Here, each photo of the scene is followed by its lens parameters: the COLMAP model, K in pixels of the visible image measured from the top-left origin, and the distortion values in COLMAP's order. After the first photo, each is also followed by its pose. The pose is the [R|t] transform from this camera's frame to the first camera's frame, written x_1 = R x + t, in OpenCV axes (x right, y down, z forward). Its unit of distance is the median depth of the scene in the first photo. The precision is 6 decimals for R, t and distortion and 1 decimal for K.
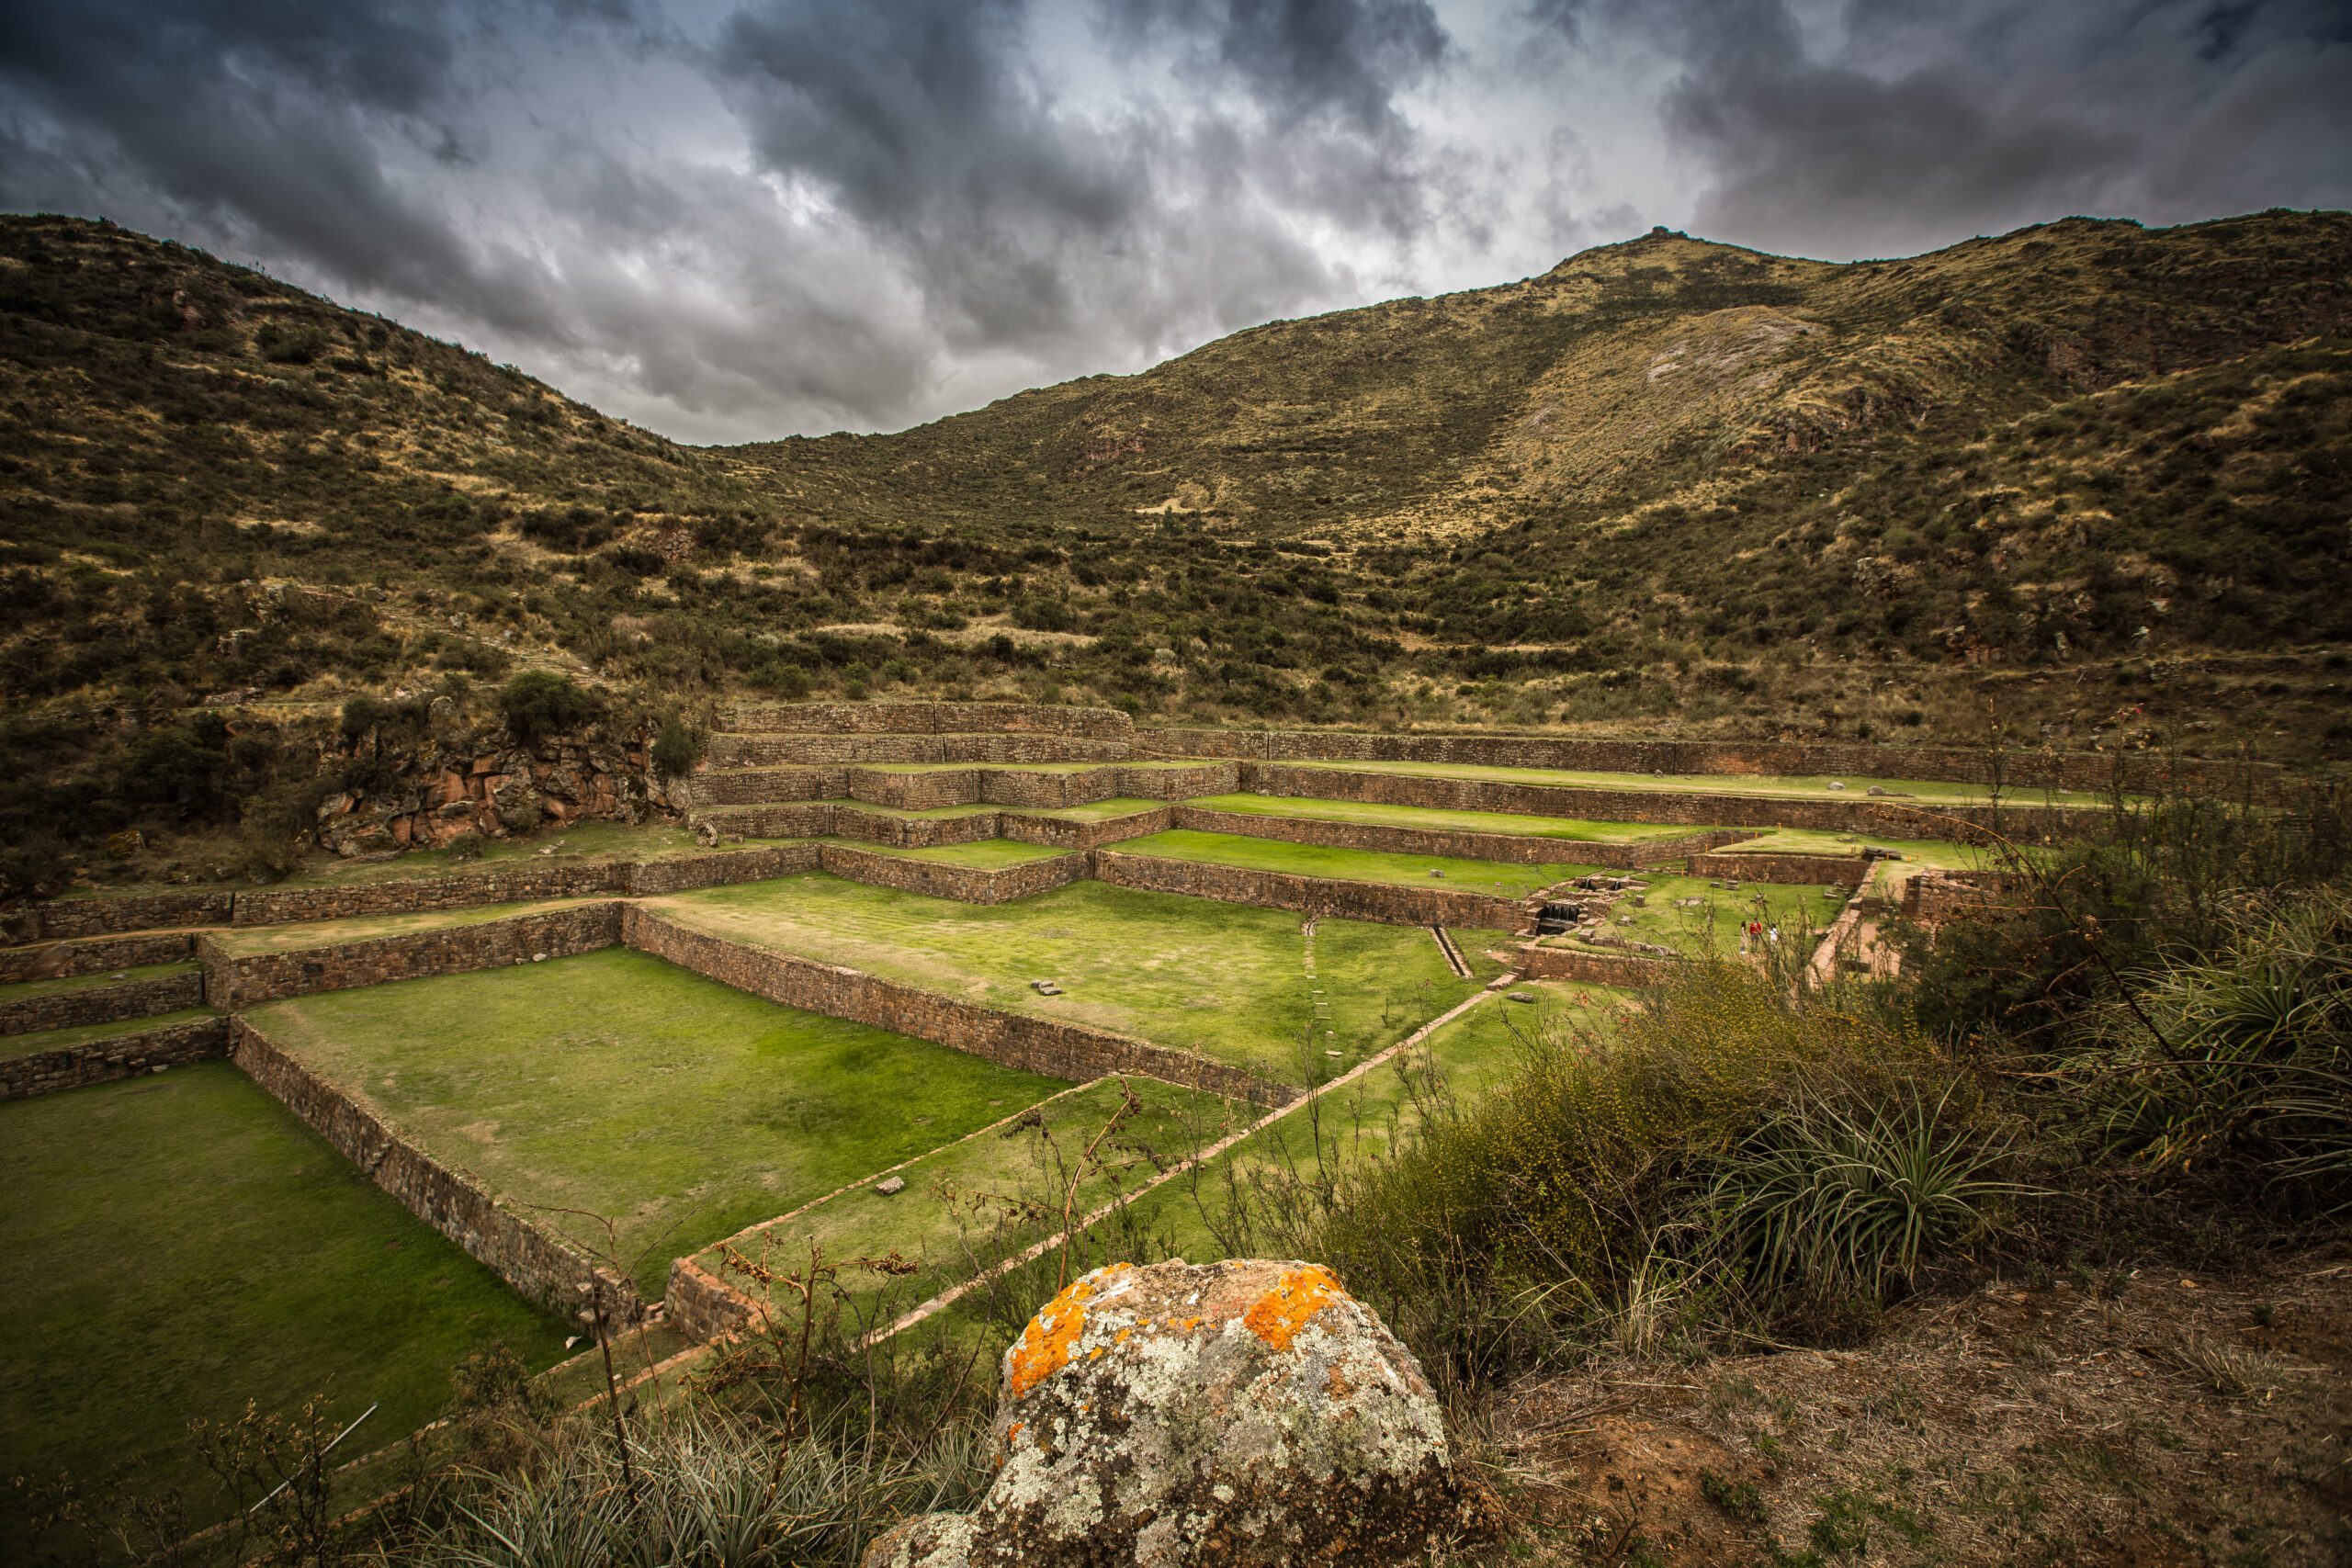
lens RADIAL K [[1065.1, 0, 1175.1], [0, 1065.1, 782.6], [0, 0, 1]] dist [-0.037565, 0.008468]
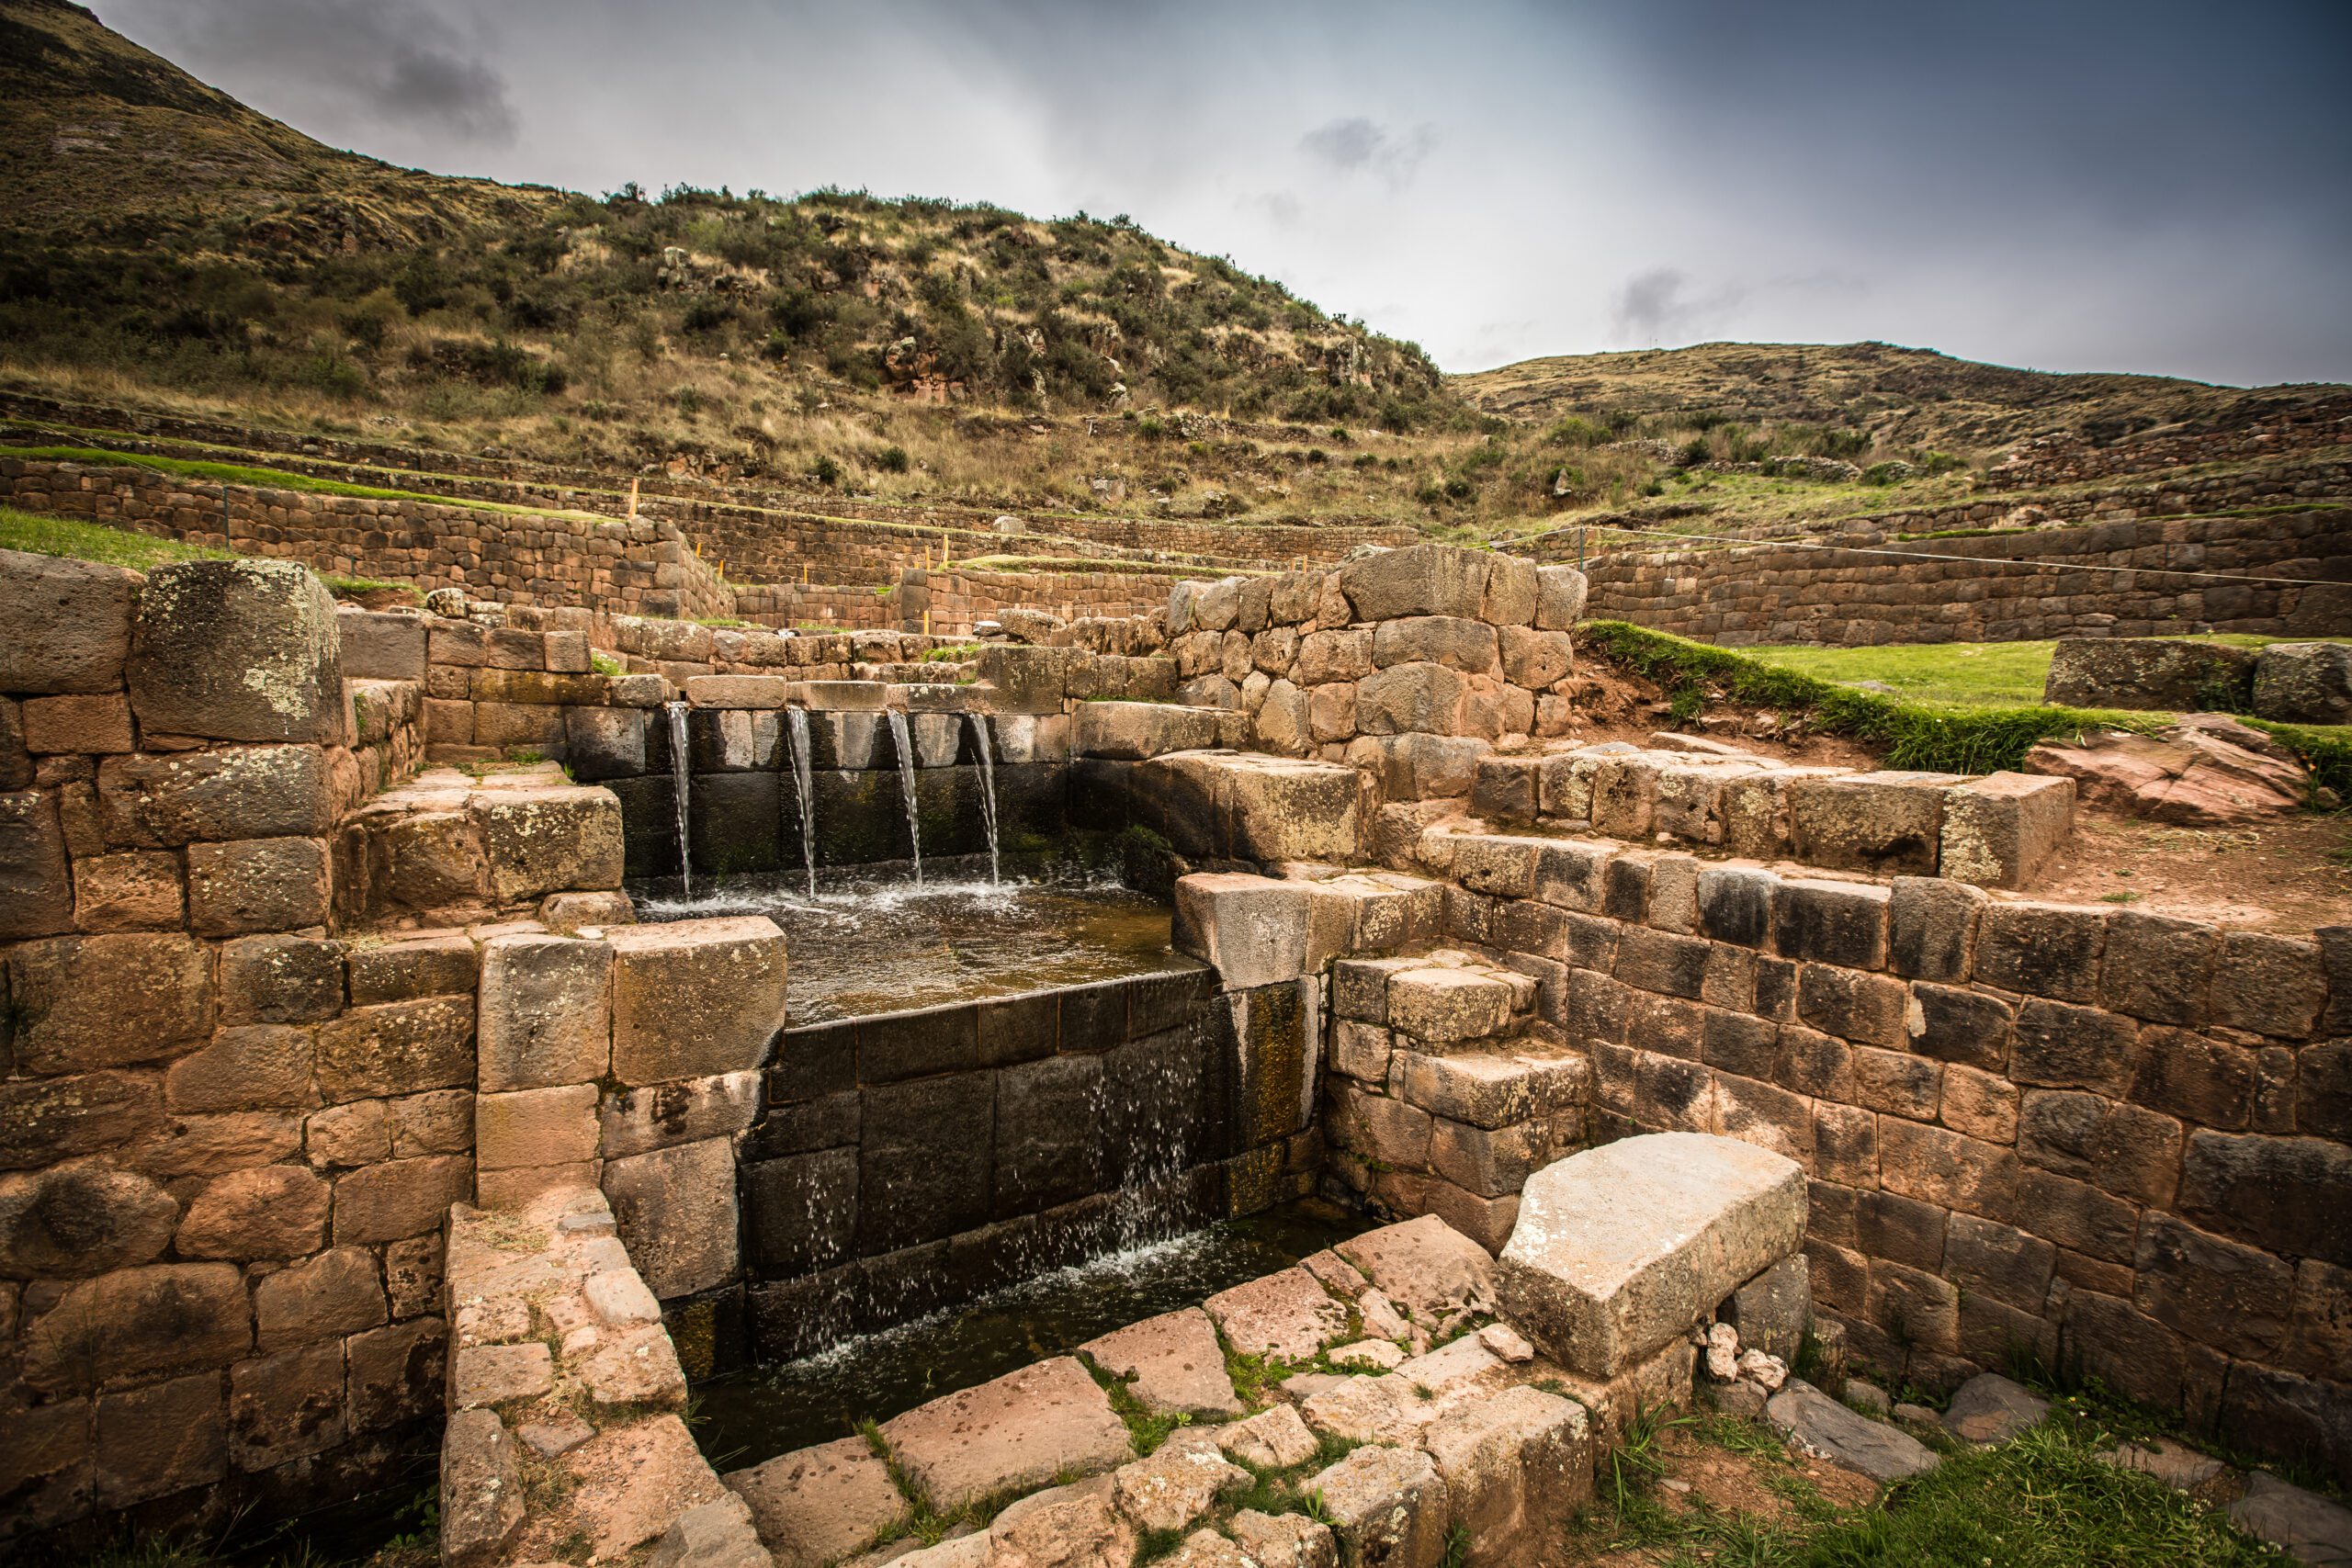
lens RADIAL K [[1065.1, 0, 1176.8], [0, 1065.1, 783.3], [0, 0, 1]] dist [-0.037565, 0.008468]
pose [[0.322234, -0.065071, 0.944421, 0.071515], [0.047550, 0.997488, 0.052503, 0.029279], [-0.945465, 0.027989, 0.324519, 0.229740]]
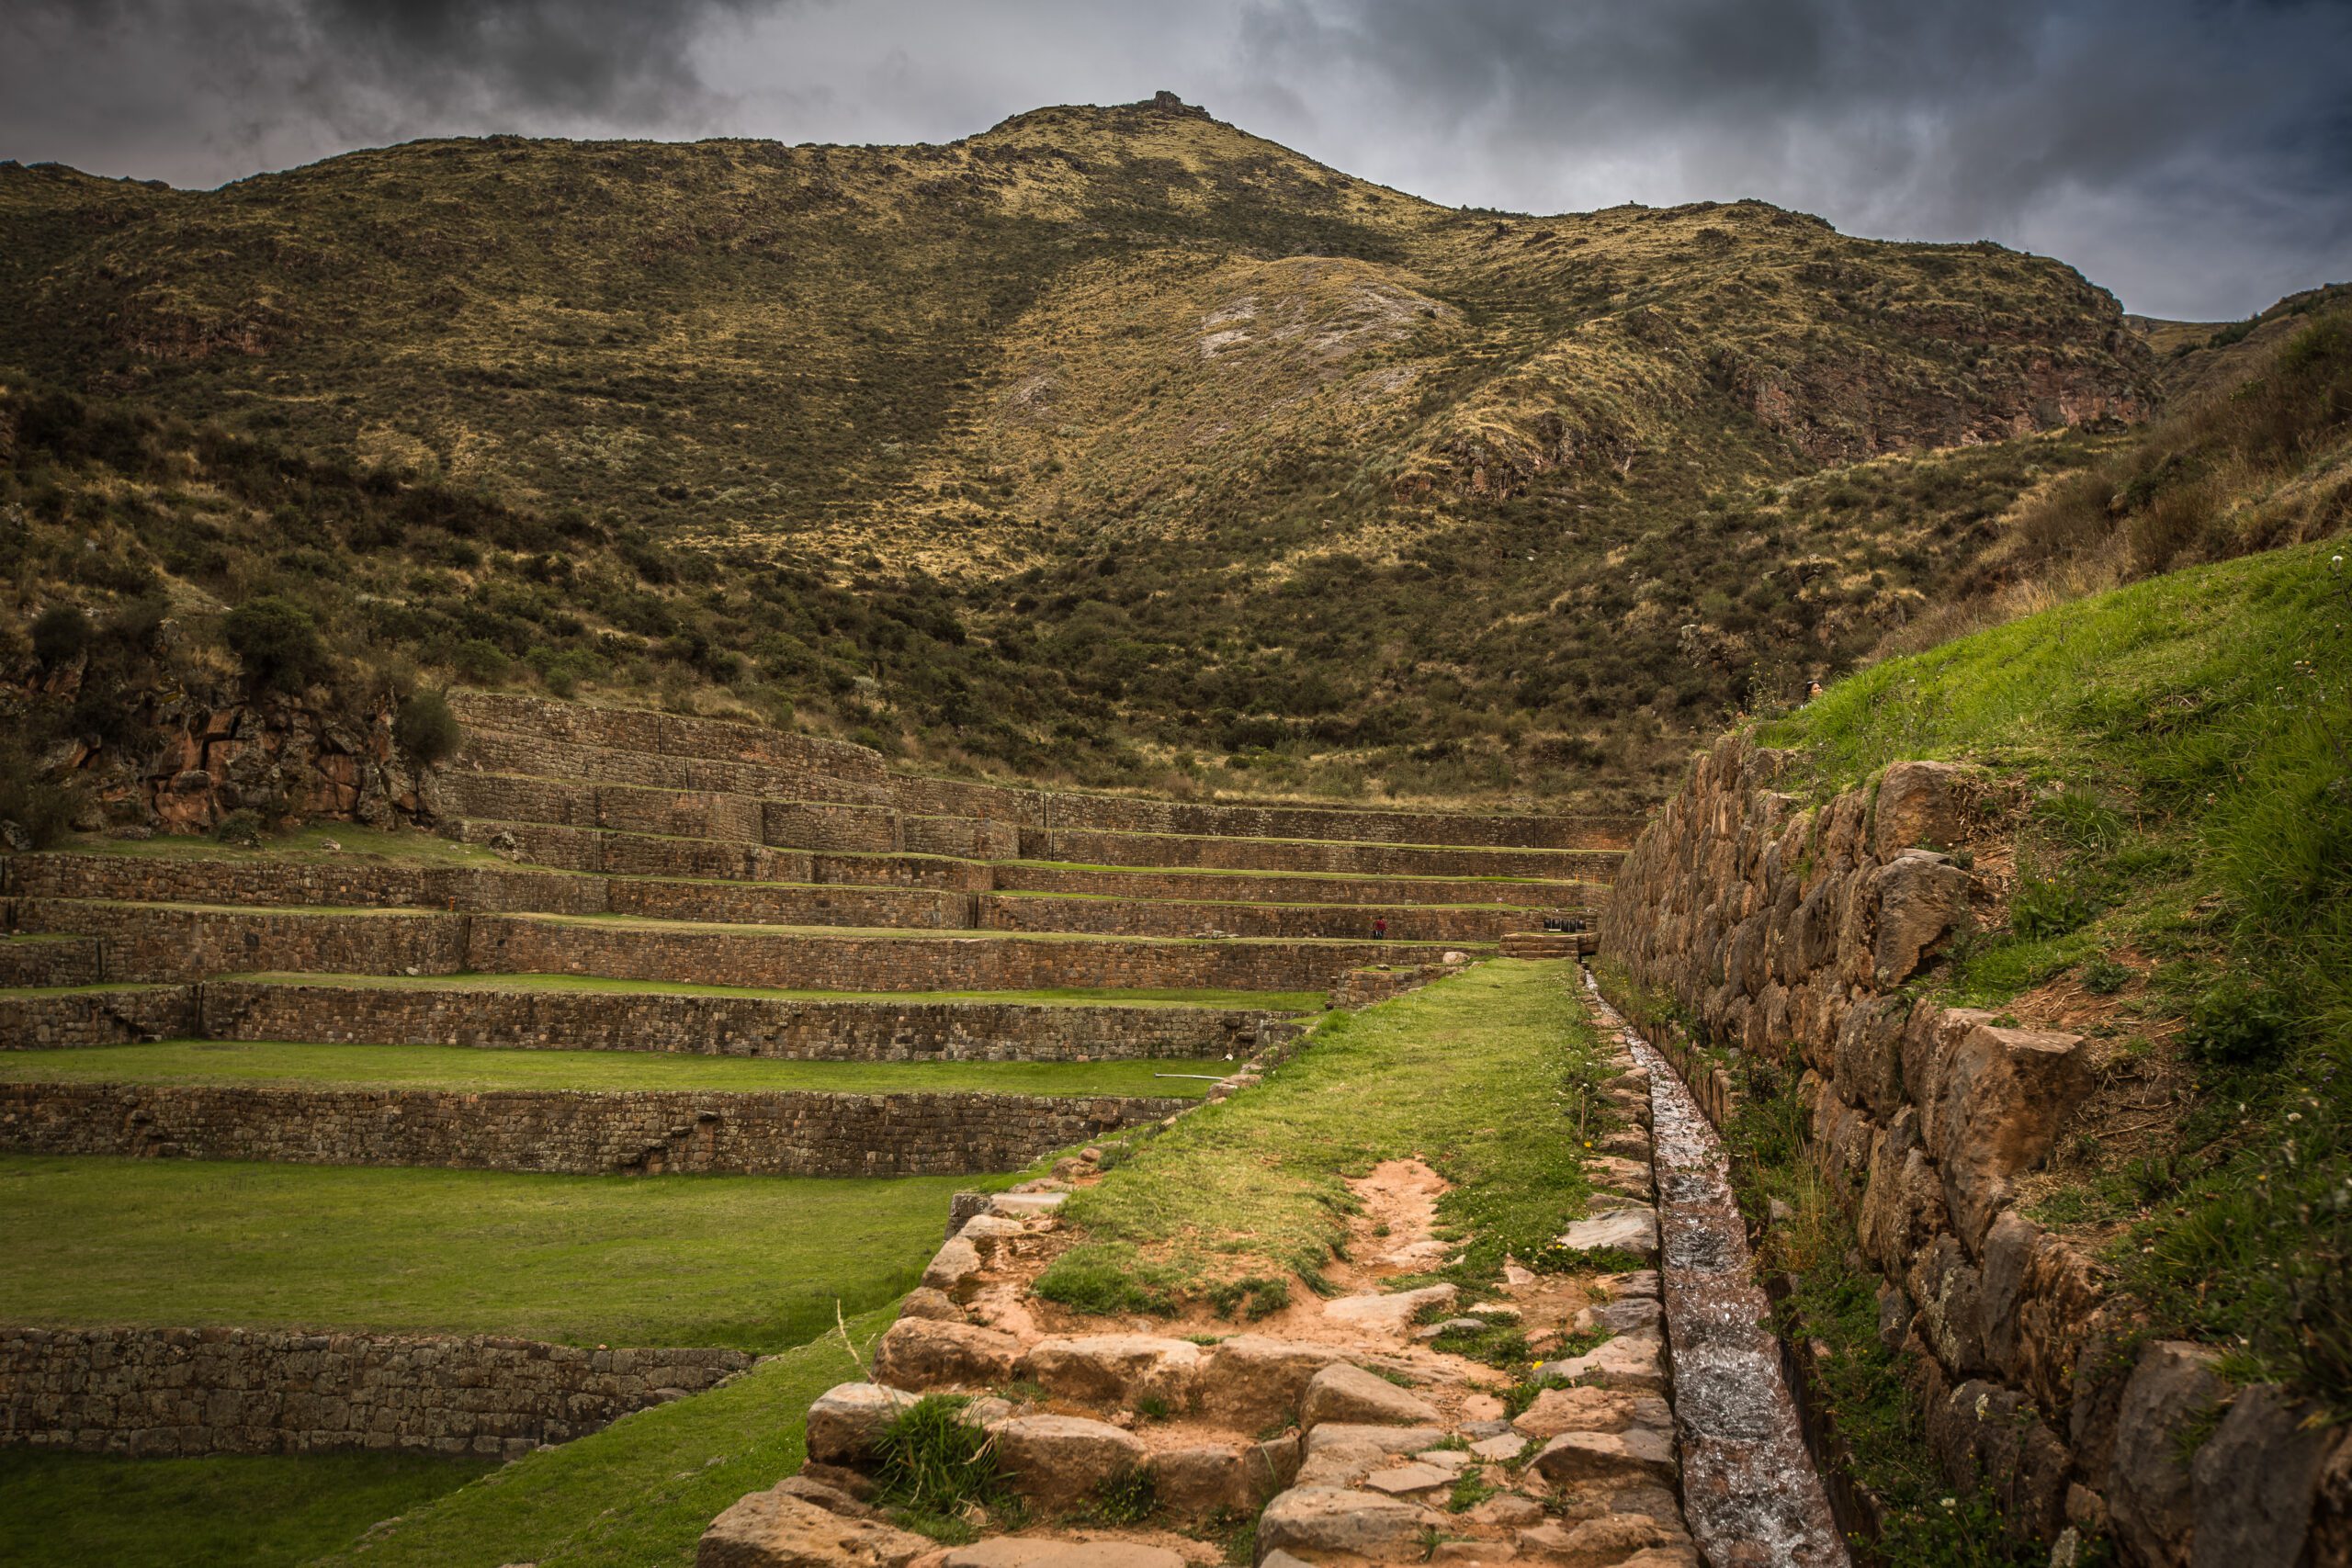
lens RADIAL K [[2231.0, 0, 1173.1], [0, 2231.0, 803.9], [0, 0, 1]] dist [-0.008044, 0.000000]
pose [[0.893958, 0.049565, 0.445401, -0.215363], [0.009123, 0.991647, -0.128661, 0.066431], [-0.448057, 0.119081, 0.886039, -0.166646]]
